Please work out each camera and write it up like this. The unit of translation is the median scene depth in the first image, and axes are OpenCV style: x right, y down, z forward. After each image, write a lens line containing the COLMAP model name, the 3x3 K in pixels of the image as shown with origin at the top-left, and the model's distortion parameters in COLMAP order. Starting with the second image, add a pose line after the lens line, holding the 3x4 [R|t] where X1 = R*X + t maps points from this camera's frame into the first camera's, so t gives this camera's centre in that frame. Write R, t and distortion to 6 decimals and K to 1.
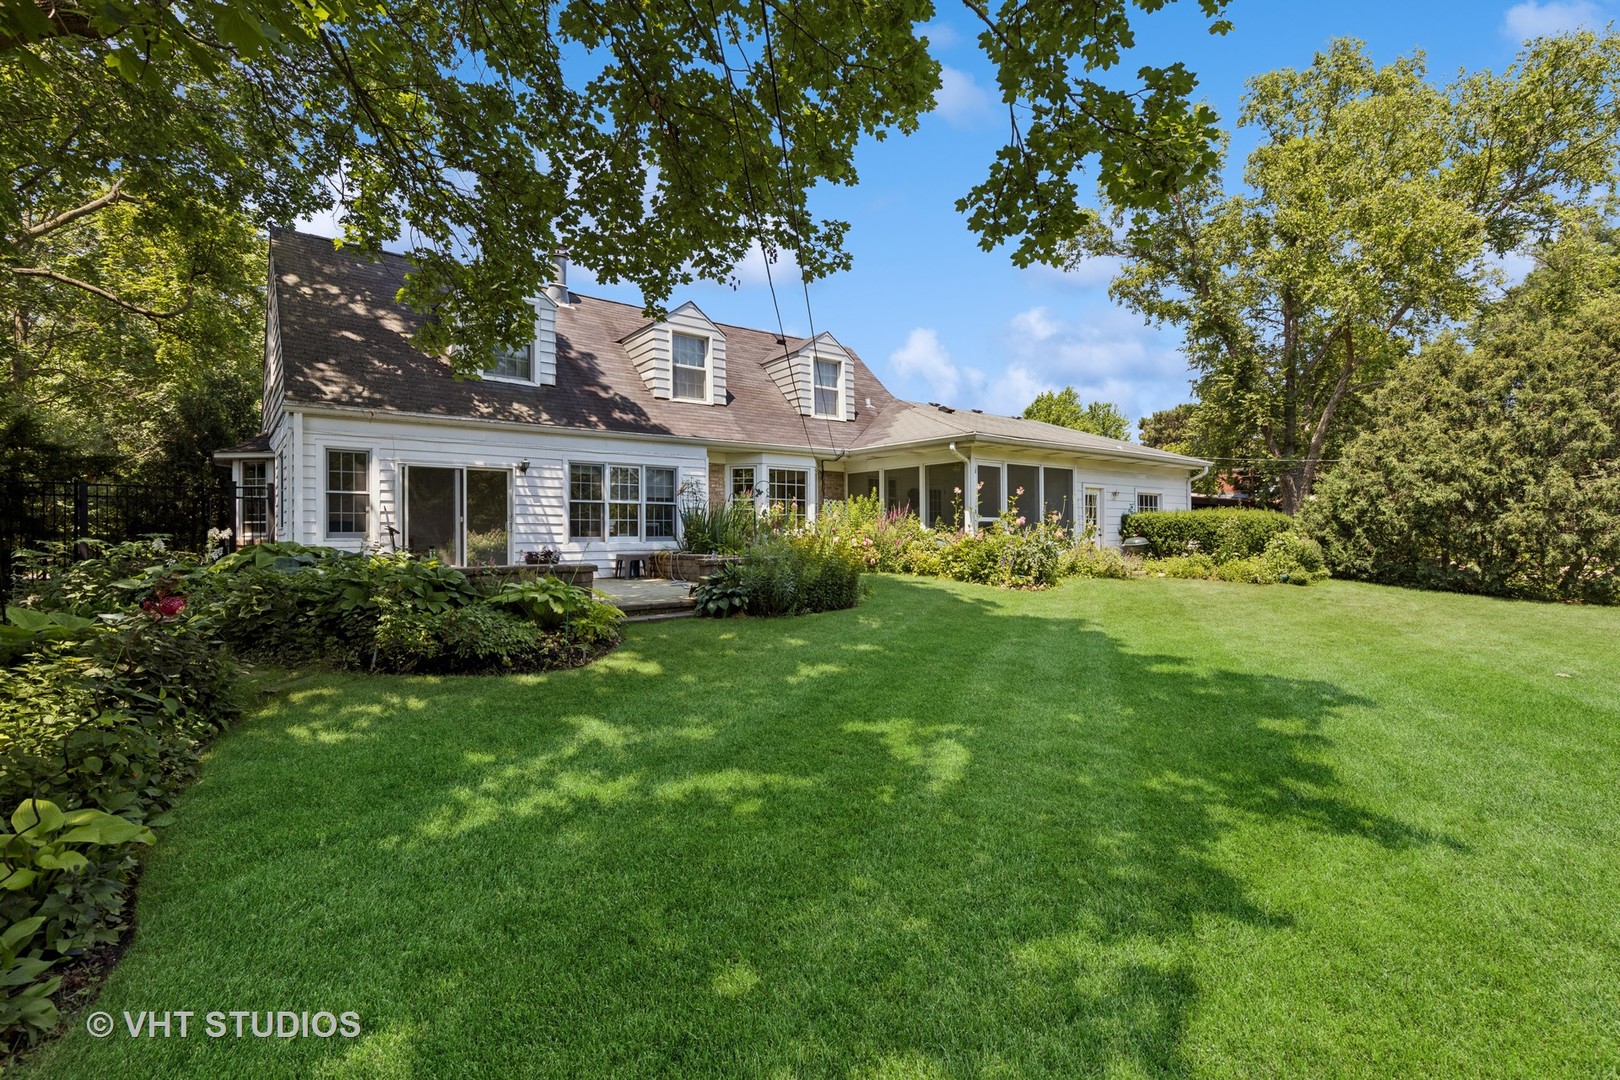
lens RADIAL K [[741.1, 0, 810.3], [0, 741.1, 522.5], [0, 0, 1]] dist [0.005651, -0.000498]
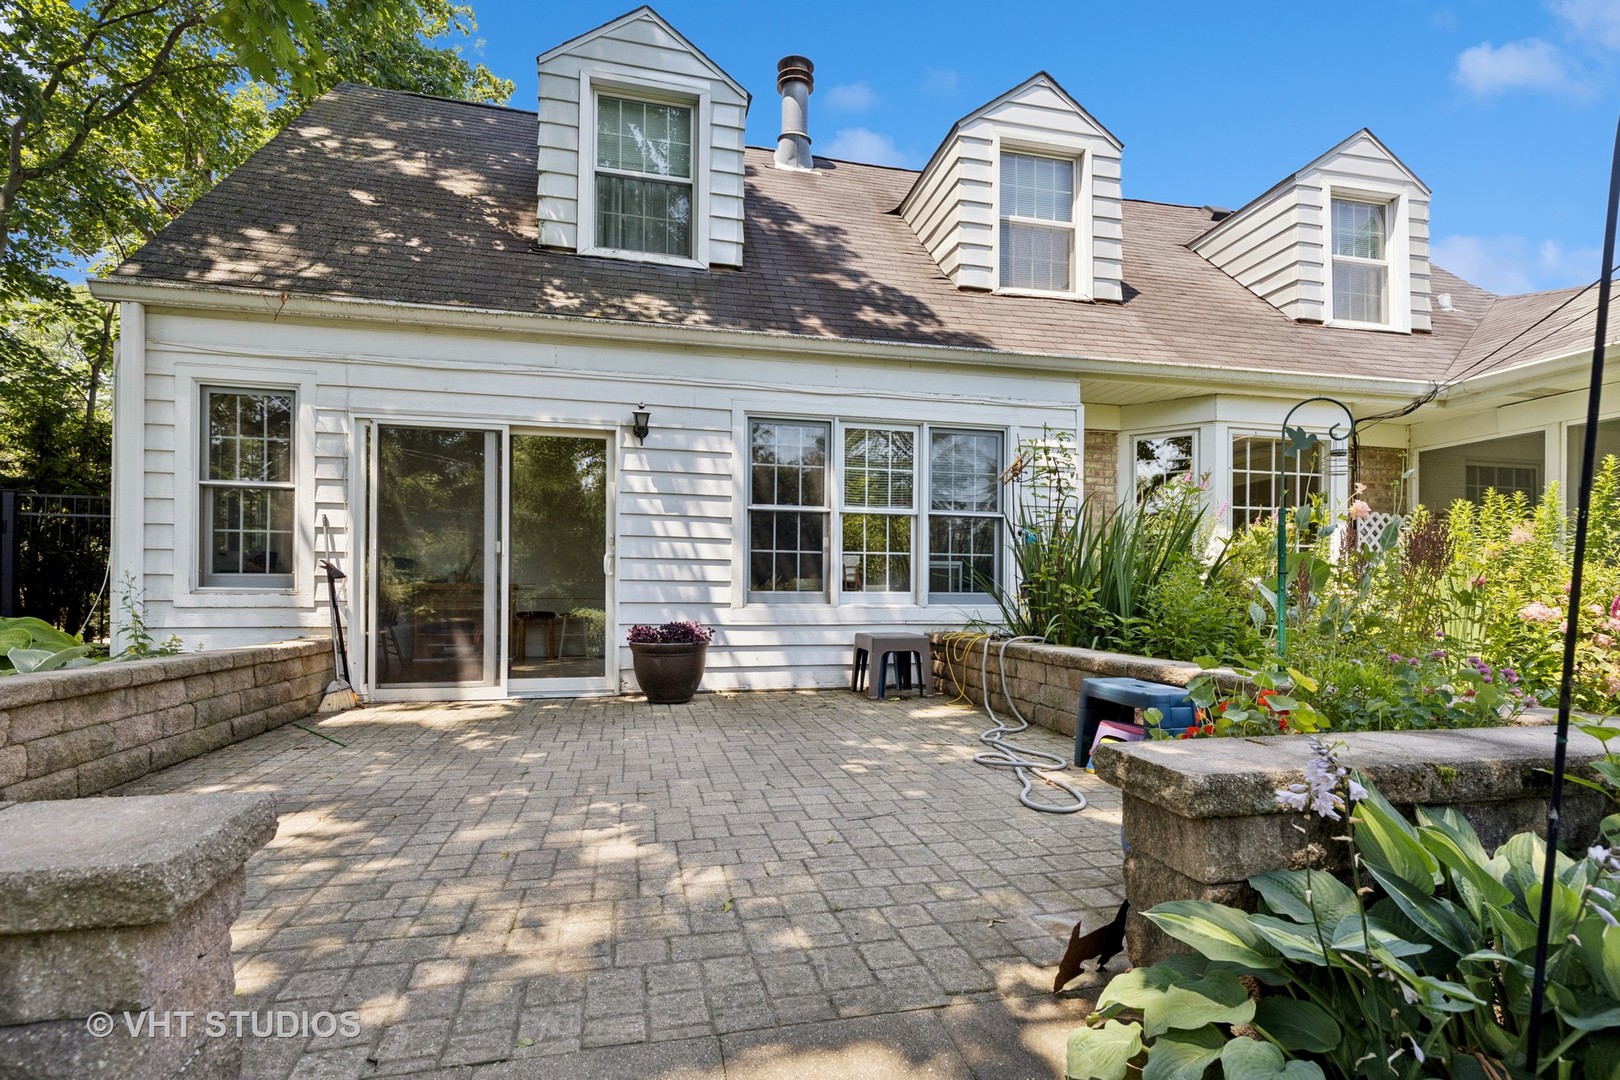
lens RADIAL K [[741.1, 0, 800.4], [0, 741.1, 594.0], [0, 0, 1]] dist [0.005651, -0.000498]
pose [[0.896904, 0.013174, -0.442028, -0.100581], [-0.004793, 0.999787, 0.020070, 0.011502], [0.442199, -0.015882, 0.896776, 0.587836]]
